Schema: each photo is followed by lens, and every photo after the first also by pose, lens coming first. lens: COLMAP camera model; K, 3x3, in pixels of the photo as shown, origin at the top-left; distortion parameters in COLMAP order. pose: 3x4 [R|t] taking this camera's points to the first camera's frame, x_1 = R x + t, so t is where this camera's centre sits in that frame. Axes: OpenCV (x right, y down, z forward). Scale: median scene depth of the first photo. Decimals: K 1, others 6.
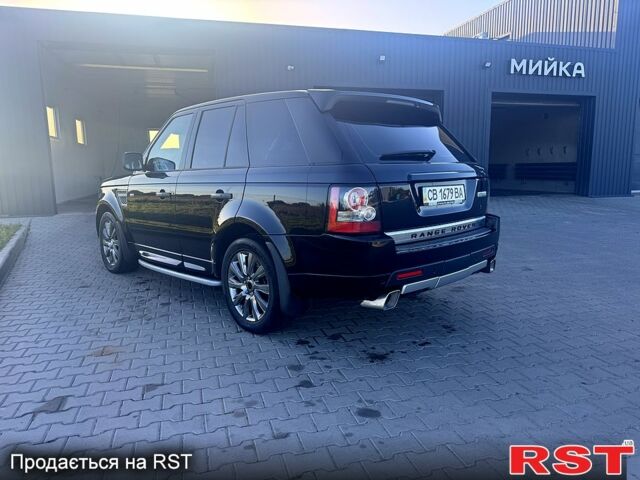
lens RADIAL K [[459.0, 0, 318.2], [0, 459.0, 221.0], [0, 0, 1]] dist [0.096236, -0.159809]
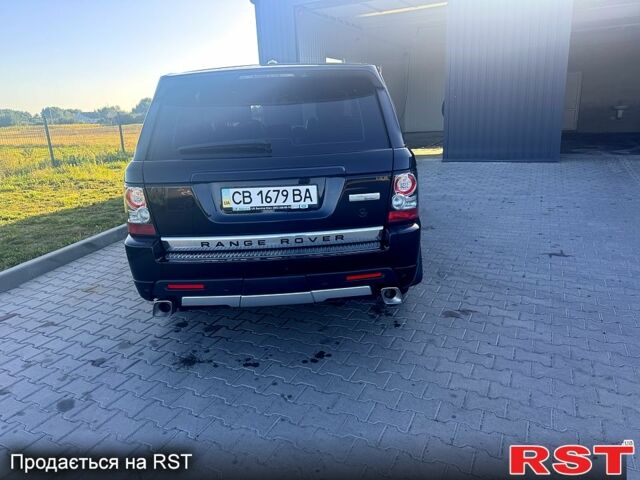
lens RADIAL K [[459.0, 0, 318.2], [0, 459.0, 221.0], [0, 0, 1]] dist [0.096236, -0.159809]
pose [[0.733923, 0.133693, -0.665945, 0.894208], [-0.039324, 0.987157, 0.154841, -0.147477], [0.678093, -0.087453, 0.729754, 0.485944]]
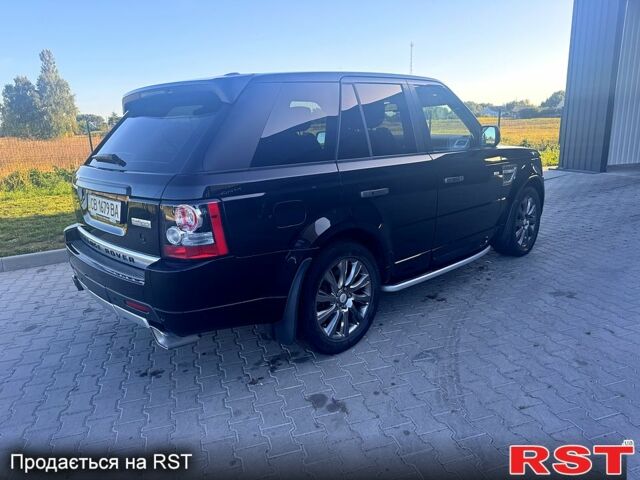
lens RADIAL K [[459.0, 0, 318.2], [0, 459.0, 221.0], [0, 0, 1]] dist [0.096236, -0.159809]
pose [[0.003717, 0.218952, -0.975729, 1.154133], [-0.079798, 0.972689, 0.217966, -0.260135], [0.996804, 0.077051, 0.021087, 1.418528]]
